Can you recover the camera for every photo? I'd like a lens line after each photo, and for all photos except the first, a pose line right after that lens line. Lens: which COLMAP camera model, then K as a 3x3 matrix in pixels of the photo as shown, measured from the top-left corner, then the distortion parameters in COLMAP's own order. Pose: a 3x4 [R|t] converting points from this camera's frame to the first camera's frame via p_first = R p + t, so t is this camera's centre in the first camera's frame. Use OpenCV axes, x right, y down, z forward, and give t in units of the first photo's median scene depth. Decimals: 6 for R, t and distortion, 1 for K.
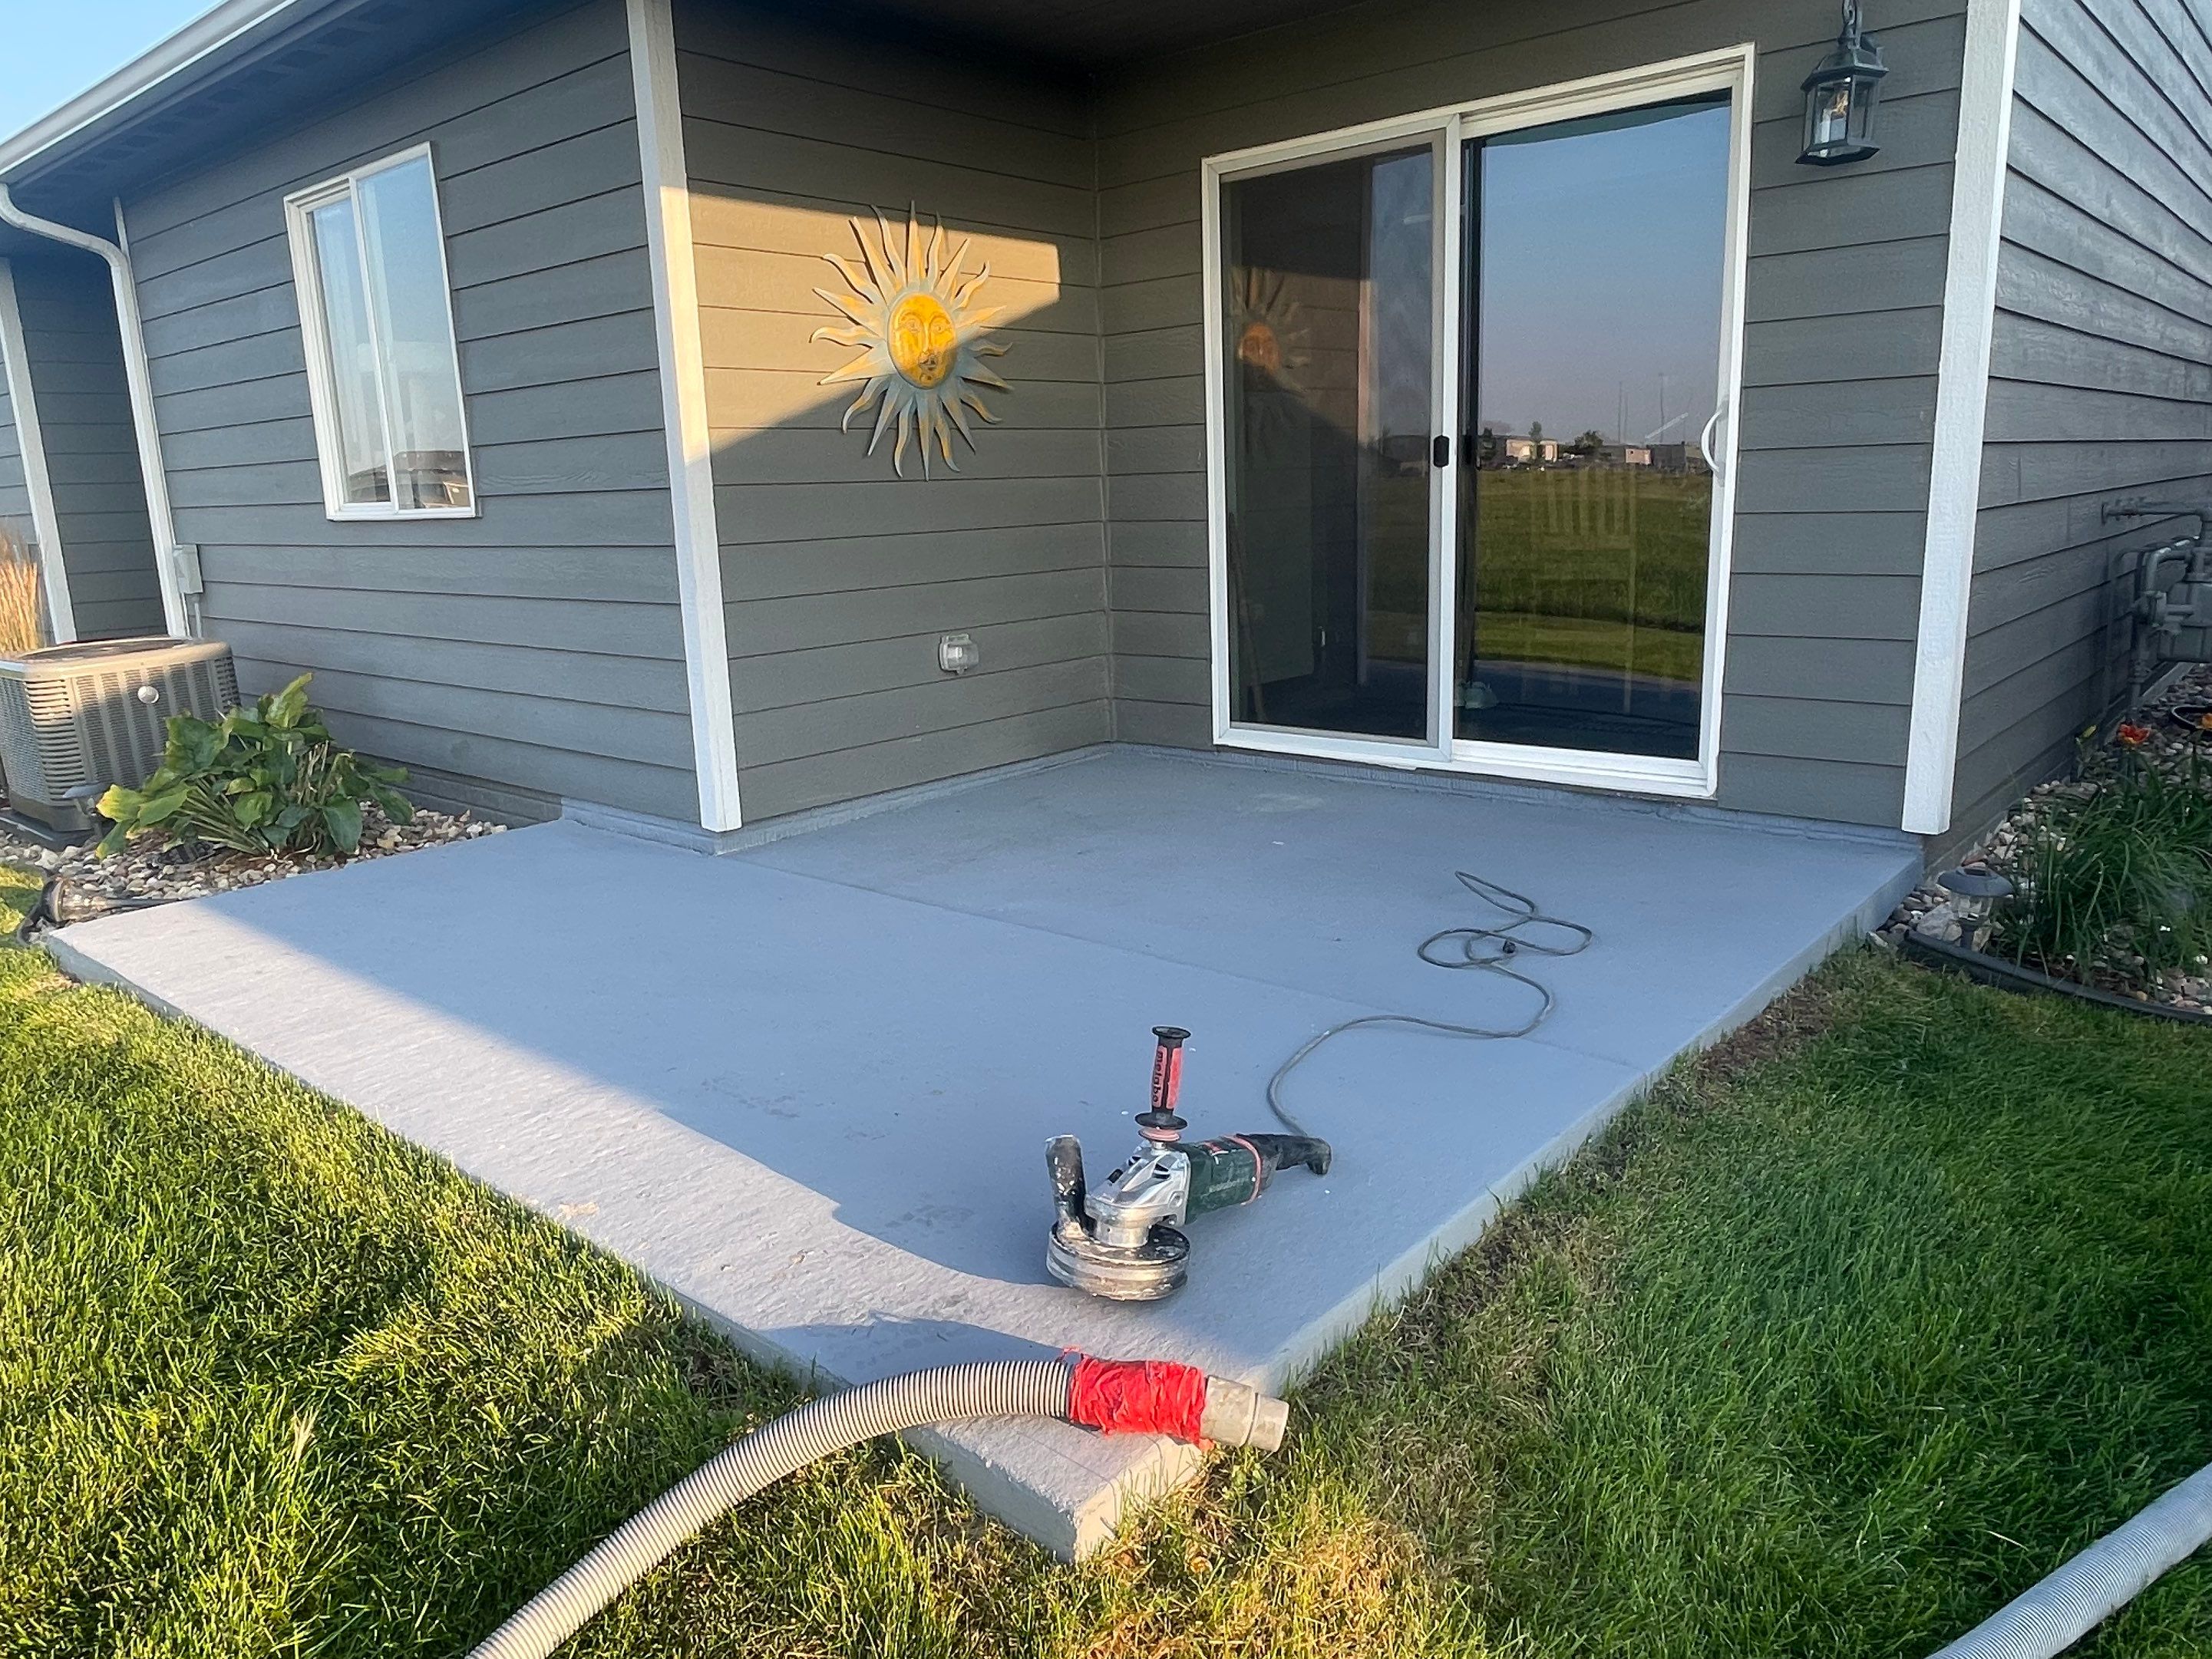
lens RADIAL K [[1501.0, 0, 1091.1], [0, 1501.0, 816.7], [0, 0, 1]] dist [0.001798, -0.003256]
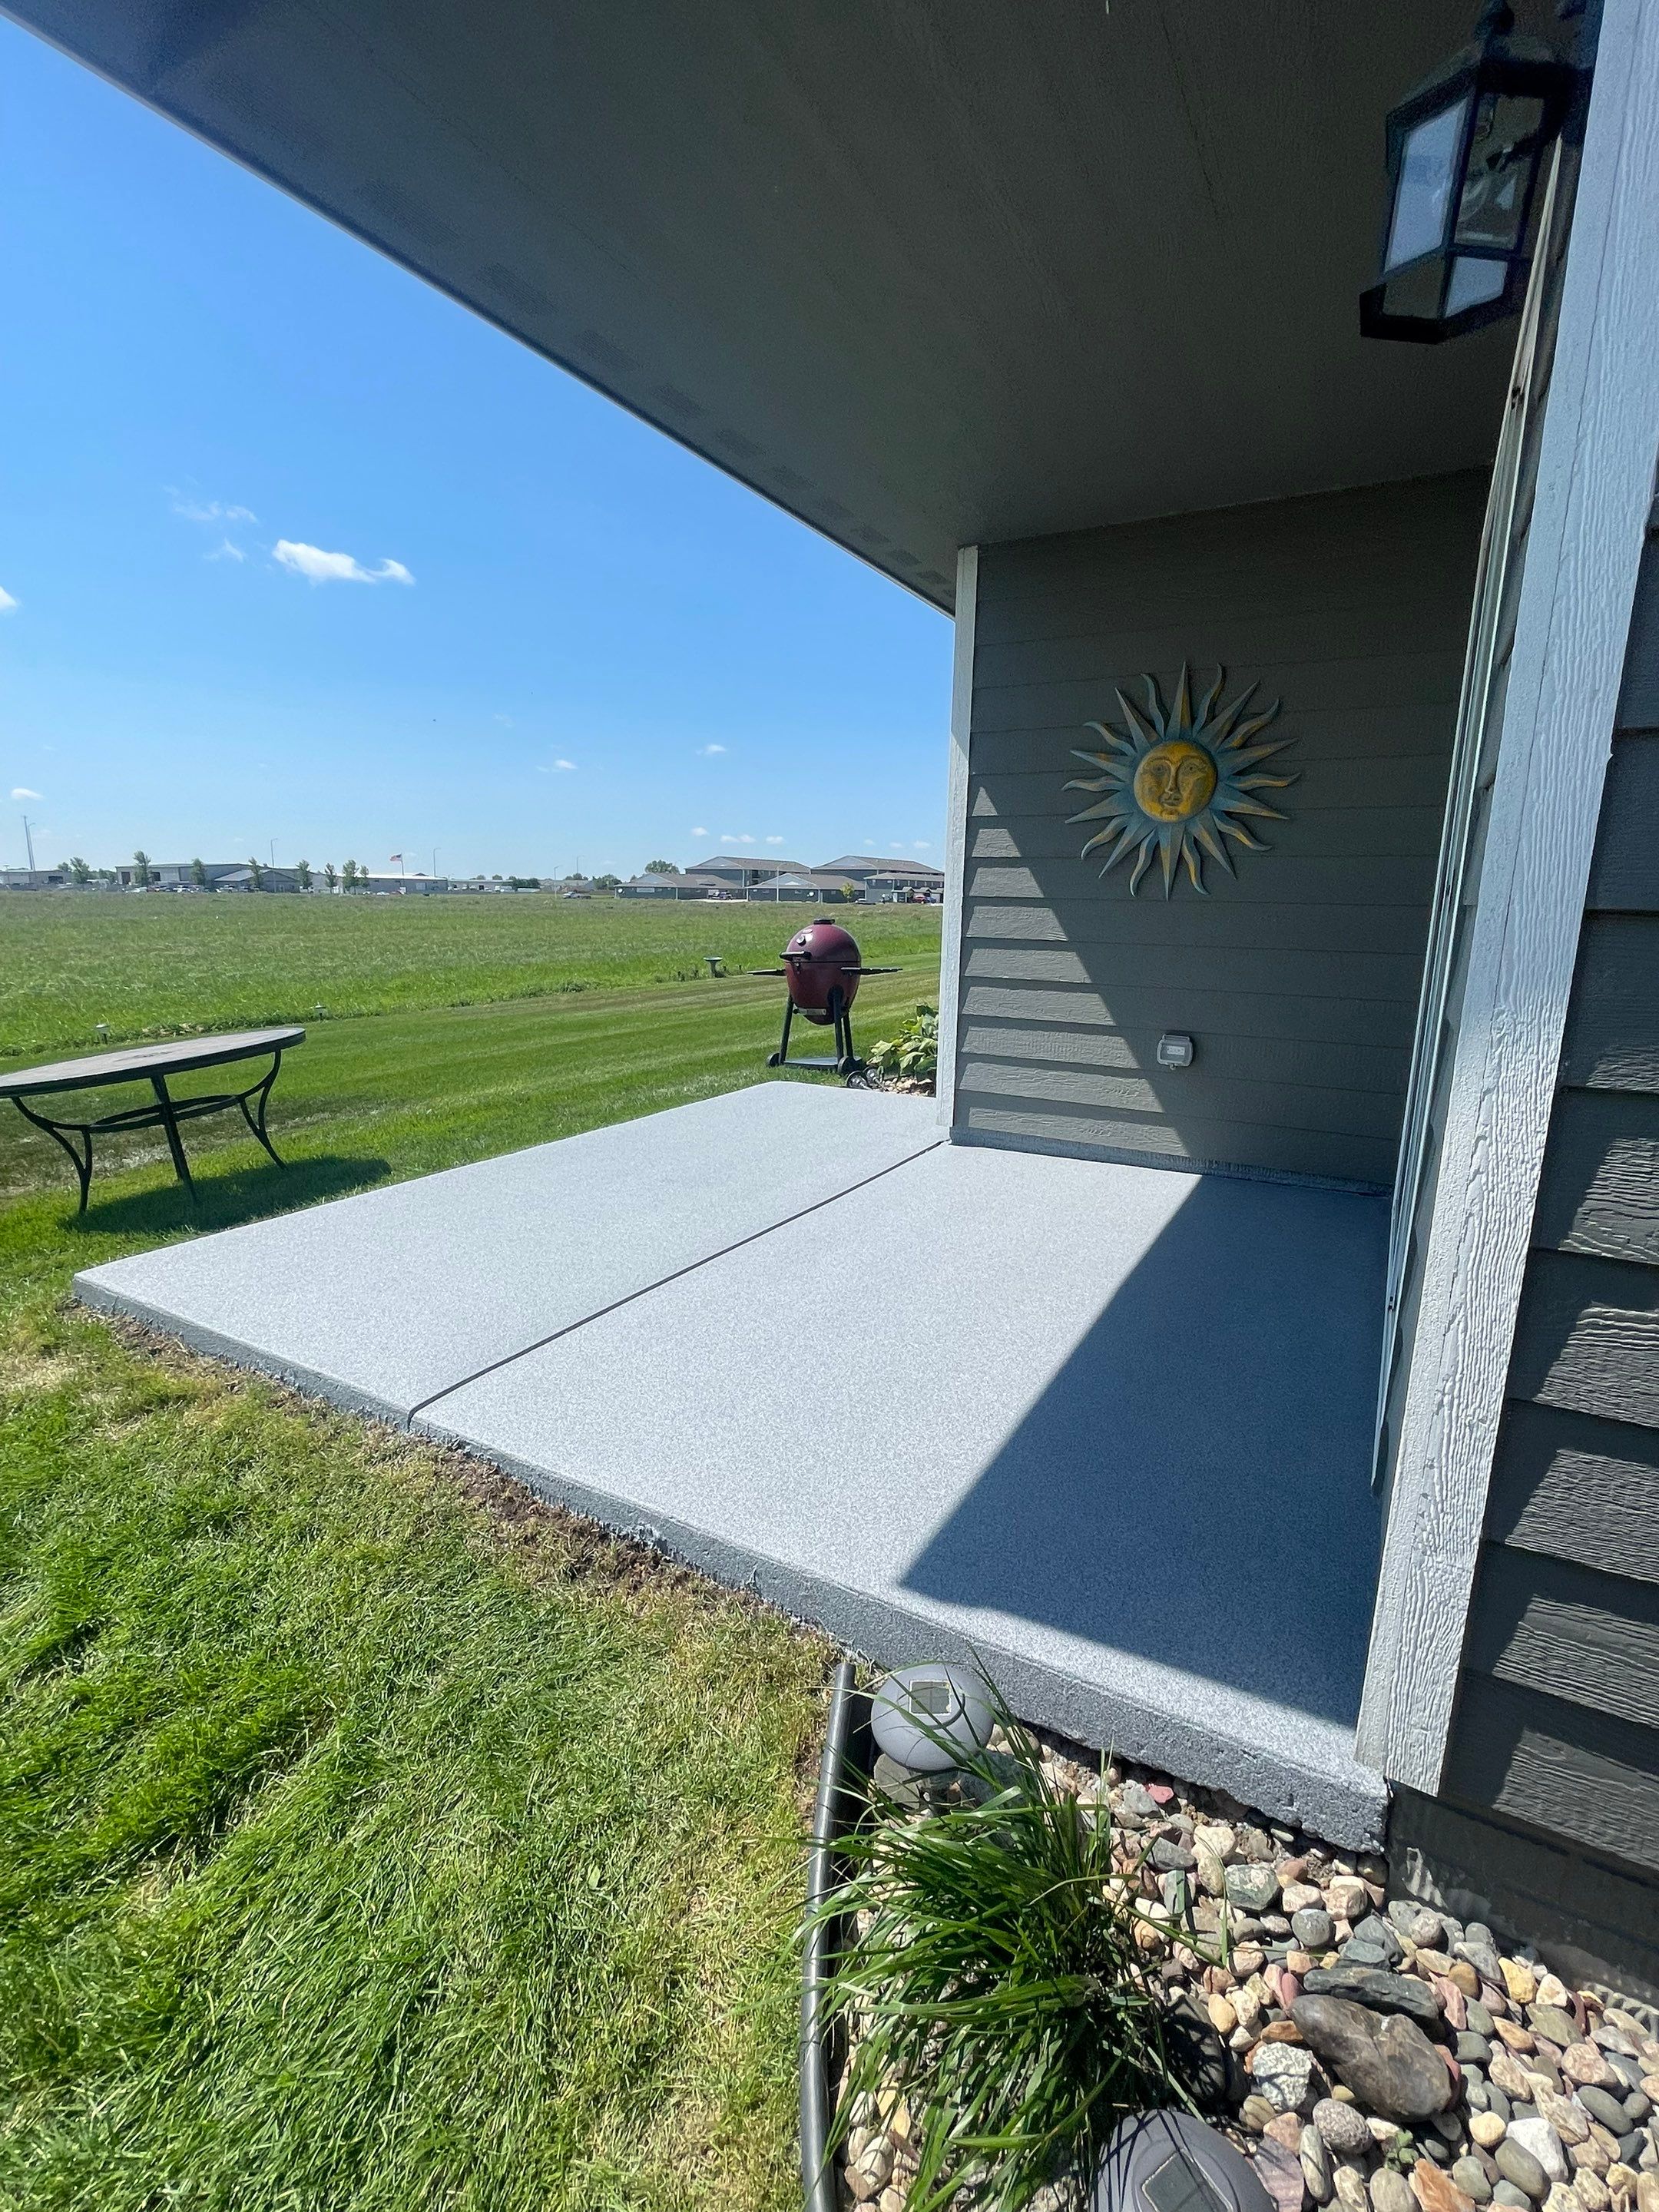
lens RADIAL K [[999.1, 0, 829.2], [0, 999.1, 1100.5], [0, 0, 1]] dist [-0.001199, -0.000629]
pose [[0.200839, 0.234871, -0.951052, 0.636271], [-0.236695, 0.953703, 0.185541, -0.163279], [0.950599, 0.187846, 0.247134, 0.606196]]
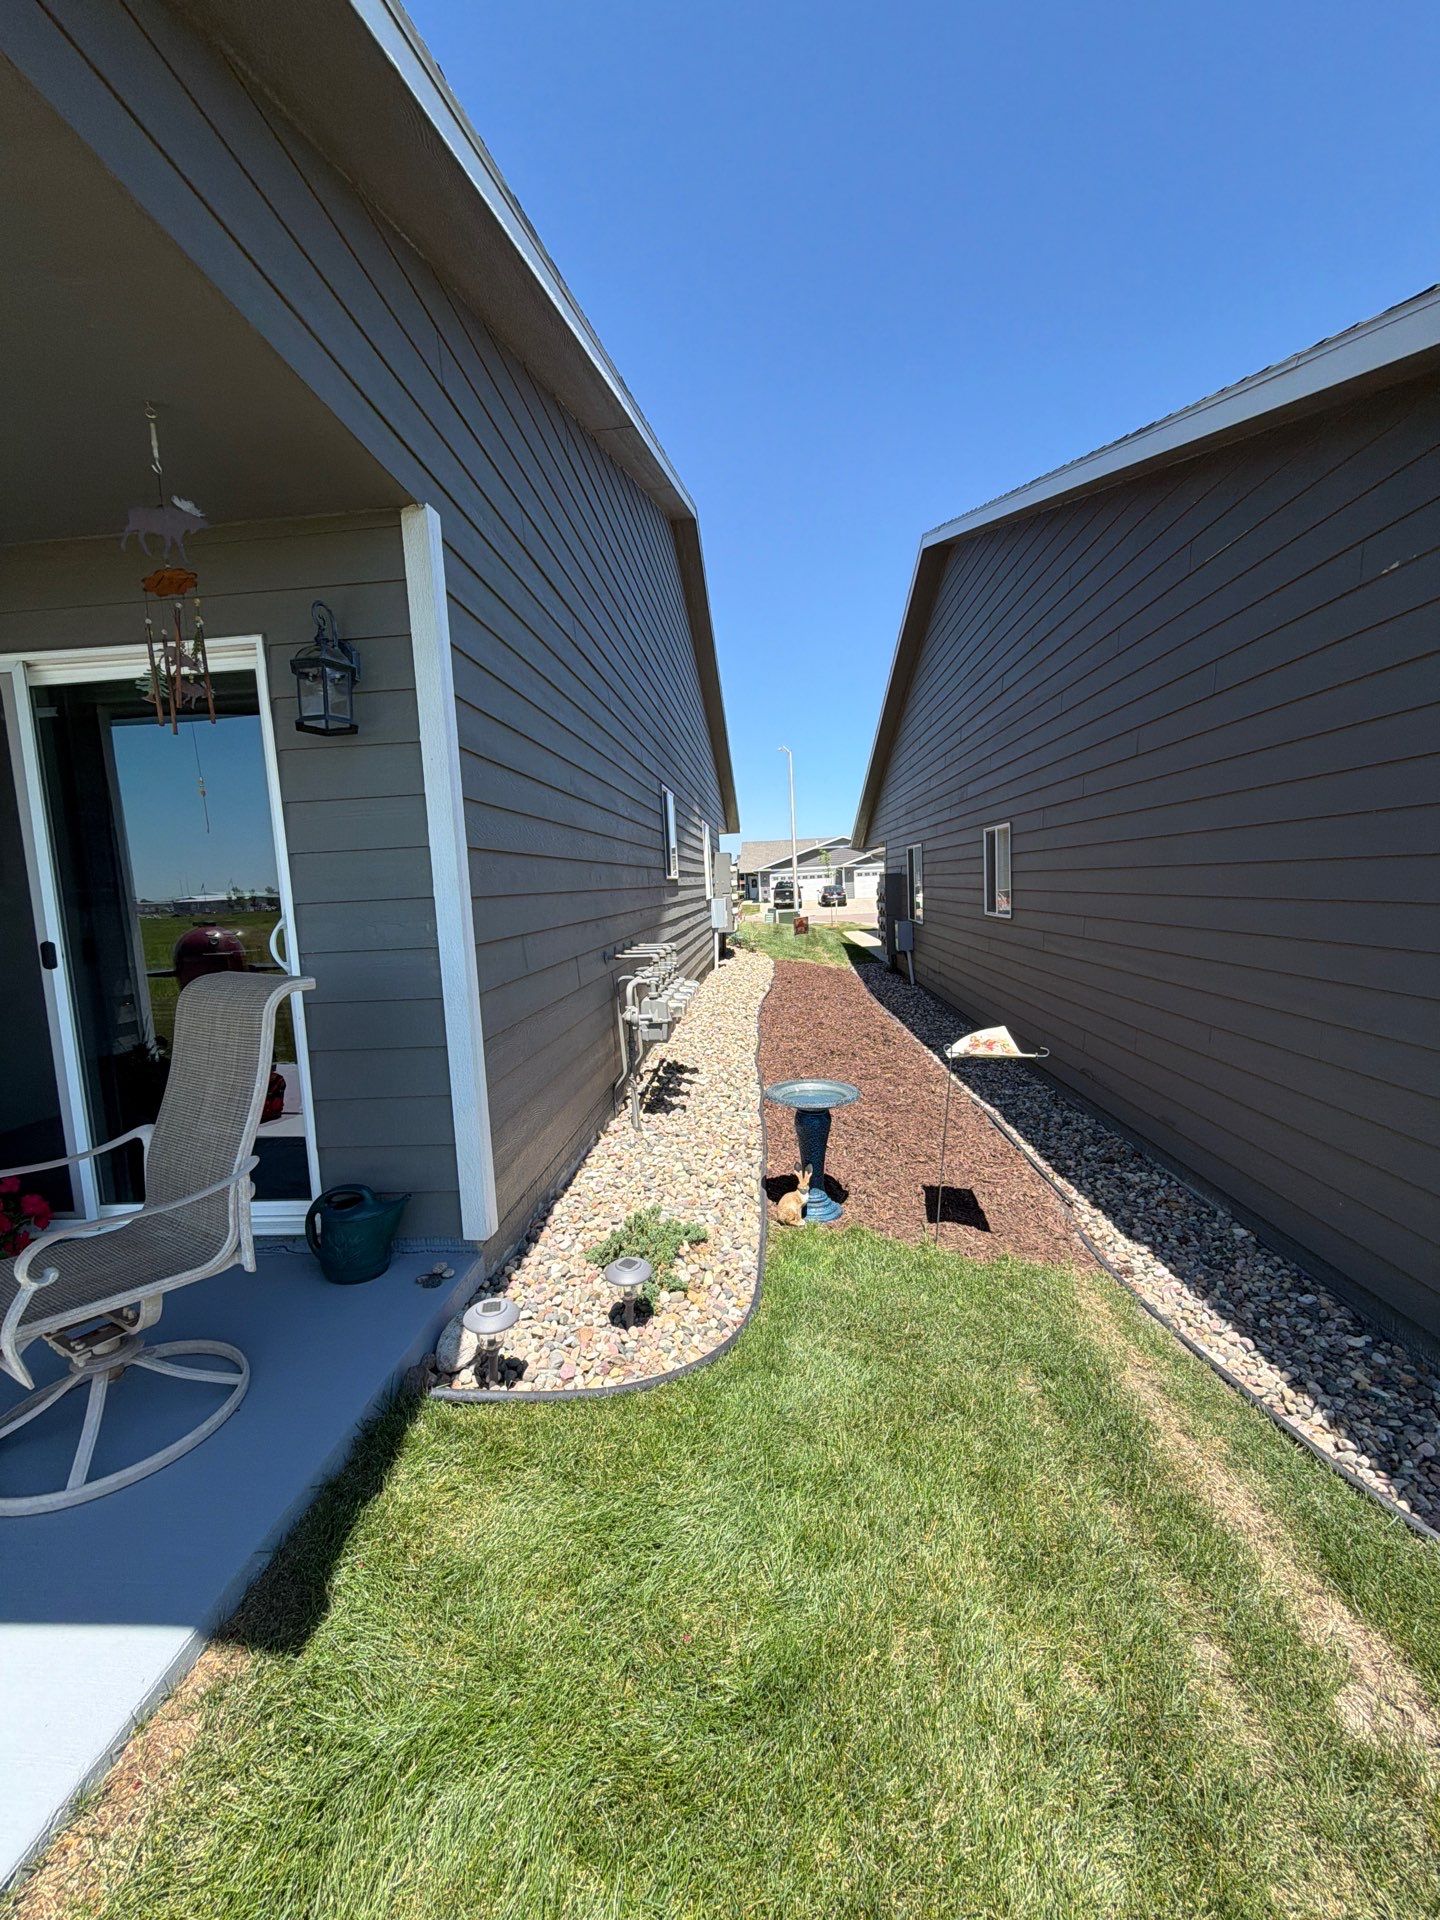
lens RADIAL K [[769.6, 0, 707.8], [0, 769.6, 964.5], [0, 0, 1]] dist [0.001684, 0.000446]
pose [[0.800349, -0.067141, 0.595763, 0.277857], [0.151494, 0.984110, -0.092611, -0.110098], [-0.580078, 0.164376, 0.797803, 0.270759]]
